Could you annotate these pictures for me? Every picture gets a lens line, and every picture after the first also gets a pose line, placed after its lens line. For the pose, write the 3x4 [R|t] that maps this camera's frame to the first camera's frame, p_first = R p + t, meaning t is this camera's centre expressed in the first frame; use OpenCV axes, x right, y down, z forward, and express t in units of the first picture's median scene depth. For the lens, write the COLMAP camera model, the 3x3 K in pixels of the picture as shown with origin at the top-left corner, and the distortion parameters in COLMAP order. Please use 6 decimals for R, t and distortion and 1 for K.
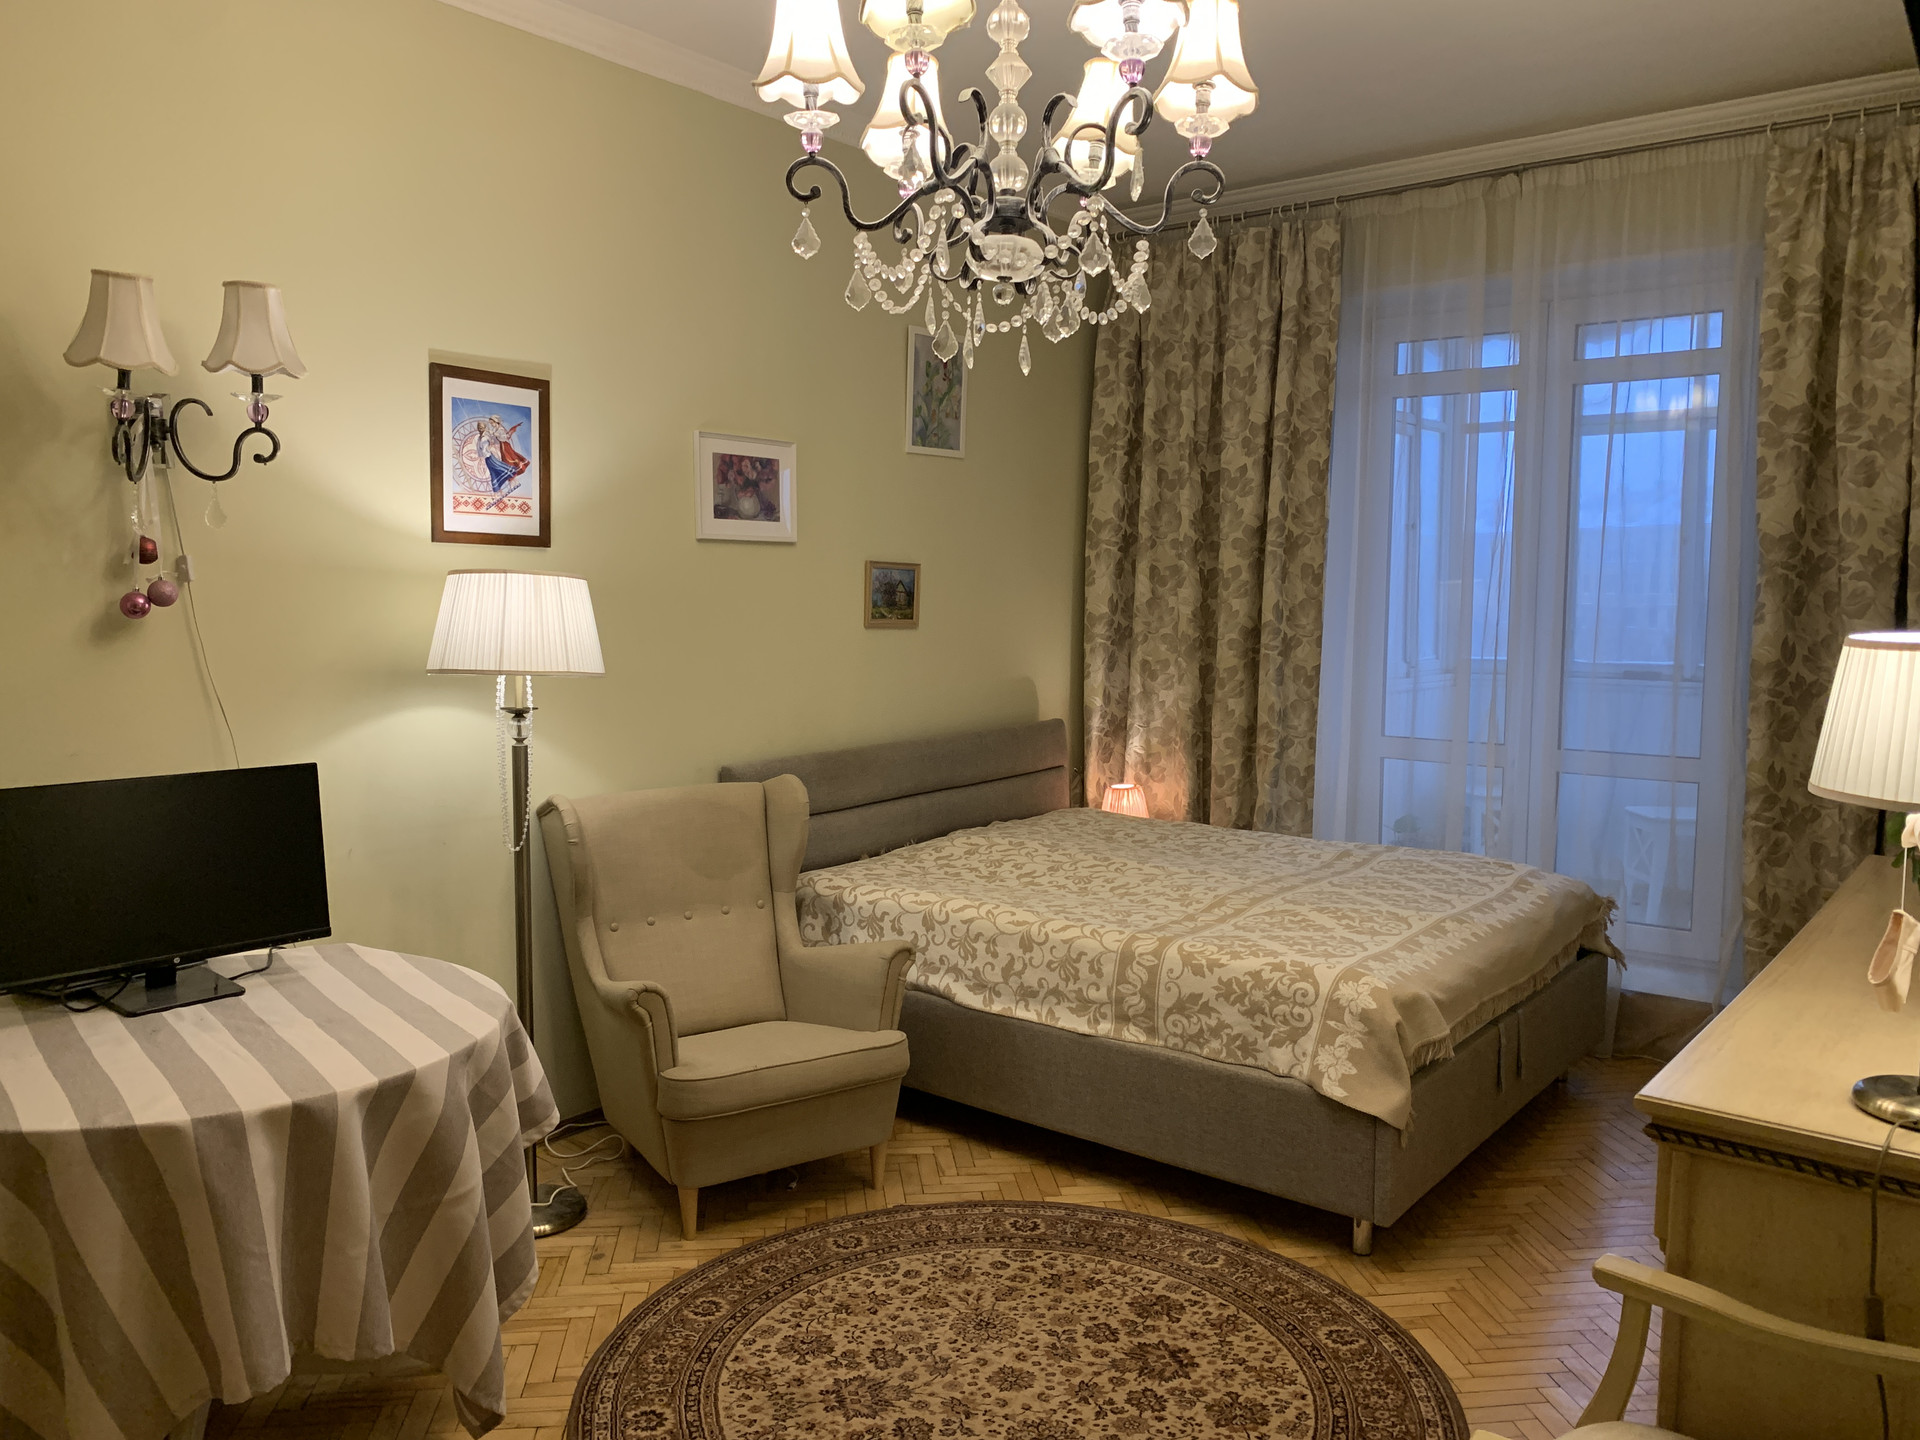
lens RADIAL K [[1438.7, 0, 960.0], [0, 1438.7, 720.0], [0, 0, 1]] dist [0.003718, -0.070812]
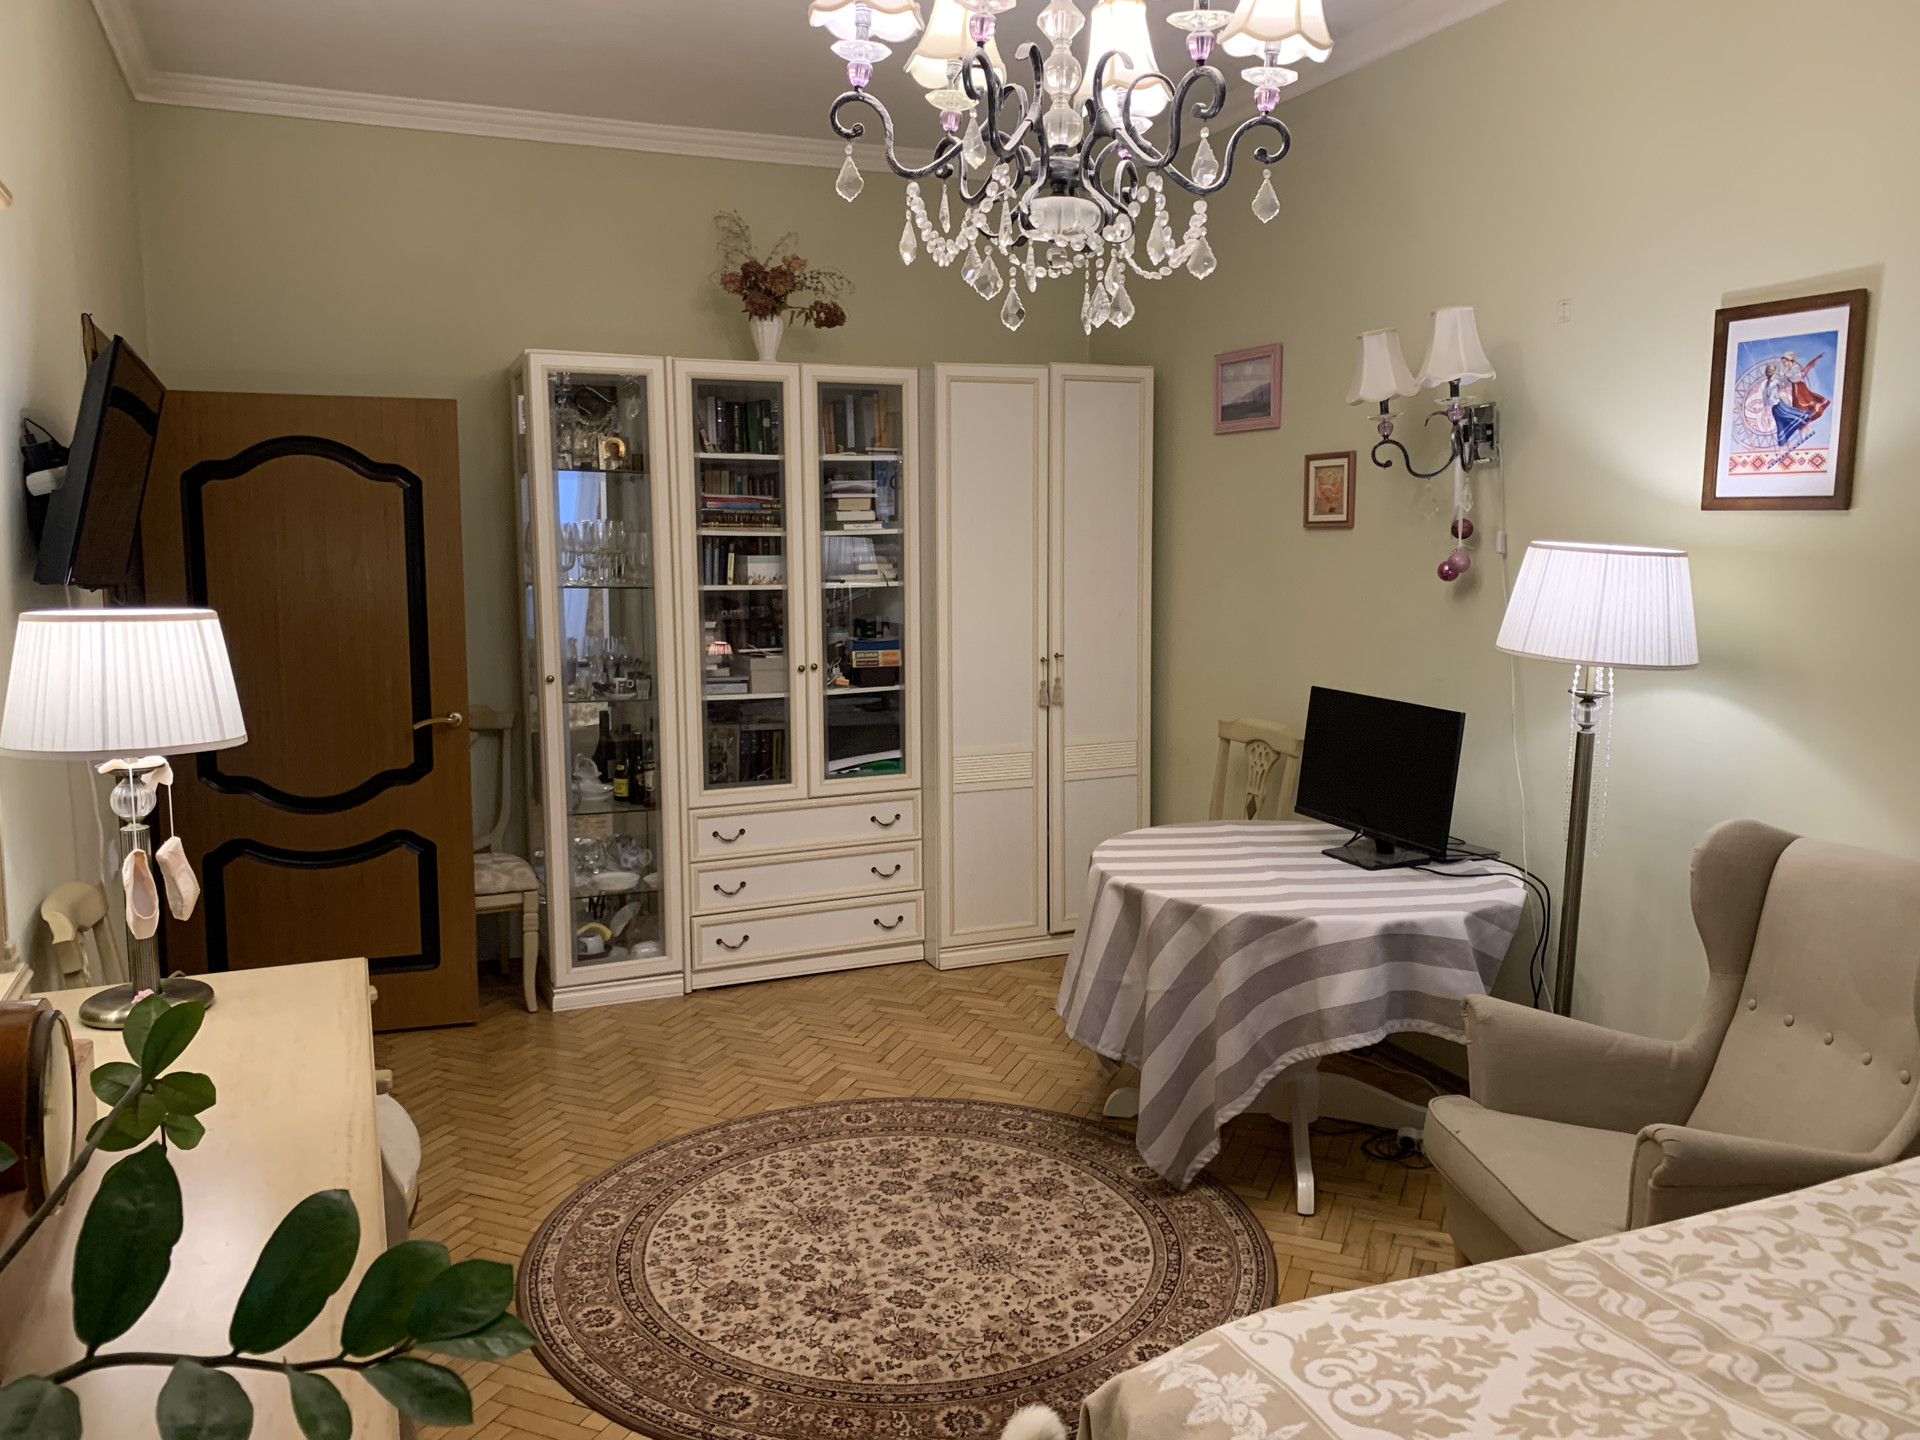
lens RADIAL K [[1467.7, 0, 956.8], [0, 1467.7, 728.1], [0, 0, 1]] dist [-0.001472, -0.162654]
pose [[-0.612891, 0.097488, -0.784131, 0.641998], [-0.072206, 0.981298, 0.178438, -0.117859], [0.786862, 0.165982, -0.594389, 1.191202]]
